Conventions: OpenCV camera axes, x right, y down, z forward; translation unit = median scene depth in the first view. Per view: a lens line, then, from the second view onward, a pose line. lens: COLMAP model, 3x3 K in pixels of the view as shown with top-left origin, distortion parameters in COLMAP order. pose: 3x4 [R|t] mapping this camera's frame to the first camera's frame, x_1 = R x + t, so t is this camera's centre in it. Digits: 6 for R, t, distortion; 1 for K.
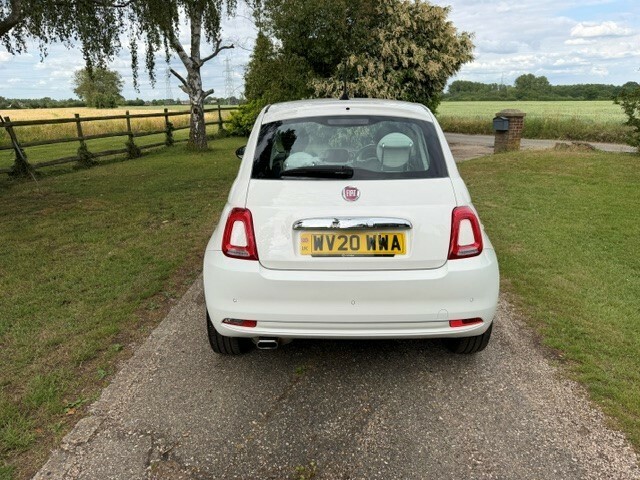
lens RADIAL K [[451.8, 0, 318.9], [0, 451.8, 232.8], [0, 0, 1]] dist [0.004519, -0.007971]
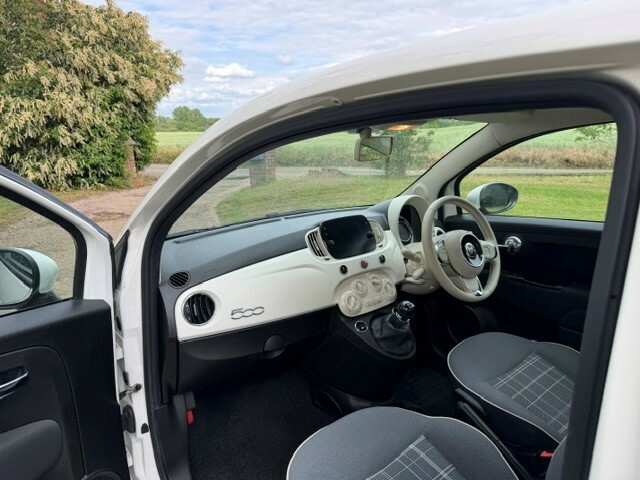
lens RADIAL K [[450.0, 0, 318.3], [0, 450.0, 235.2], [0, 0, 1]] dist [0.031465, -0.047380]
pose [[0.765546, -0.148727, 0.625955, -0.066408], [0.185196, 0.982677, 0.006988, -0.056626], [-0.616150, 0.110575, 0.779828, 0.230906]]
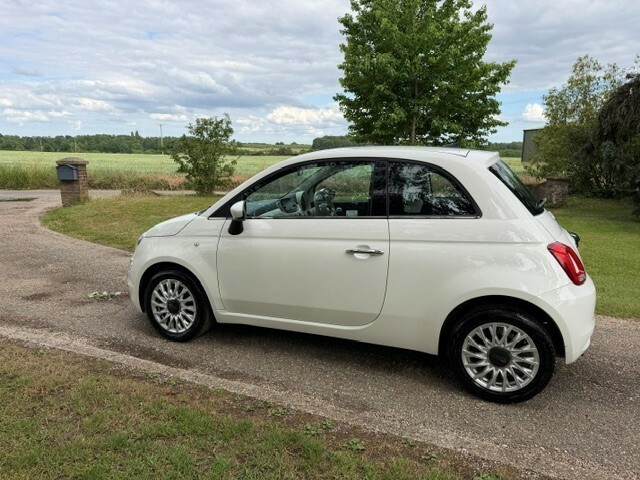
lens RADIAL K [[450.0, 0, 318.3], [0, 450.0, 235.2], [0, 0, 1]] dist [0.031465, -0.047380]
pose [[0.364621, -0.137028, 0.921019, -0.243877], [0.228798, 0.971973, 0.054030, -0.046984], [-0.902609, 0.191027, 0.385753, 0.191150]]
